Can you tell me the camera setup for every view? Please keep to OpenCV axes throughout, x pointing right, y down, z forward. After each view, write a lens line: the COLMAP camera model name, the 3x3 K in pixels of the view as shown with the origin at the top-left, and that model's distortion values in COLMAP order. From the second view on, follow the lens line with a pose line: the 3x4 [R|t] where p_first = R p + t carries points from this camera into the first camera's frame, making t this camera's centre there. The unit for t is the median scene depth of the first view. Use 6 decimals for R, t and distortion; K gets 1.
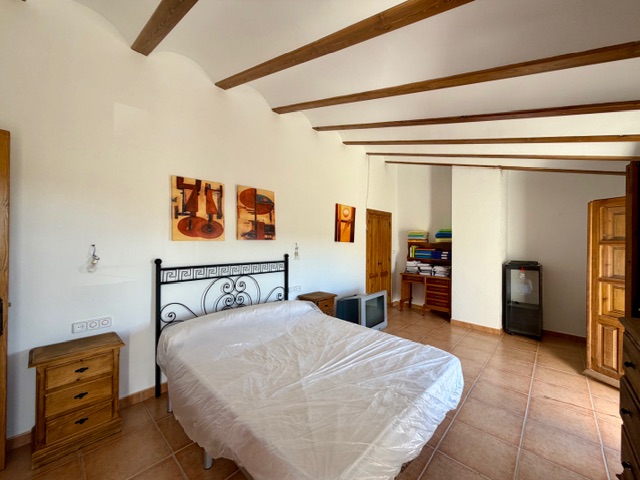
lens RADIAL K [[253.3, 0, 326.8], [0, 253.3, 226.1], [0, 0, 1]] dist [-0.000449, -0.000125]
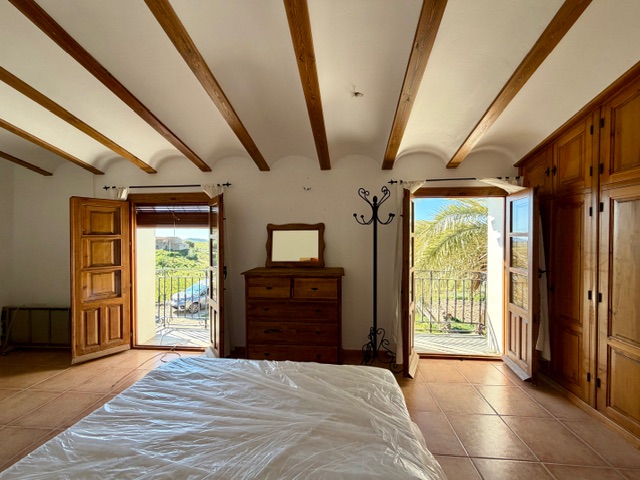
lens RADIAL K [[253.3, 0, 316.8], [0, 253.3, 239.5], [0, 0, 1]] dist [-0.000449, -0.000125]
pose [[-0.602056, -0.011208, 0.798375, -0.380048], [-0.049217, 0.998521, -0.023098, 0.051369], [-0.796936, -0.053200, -0.601717, 0.825874]]
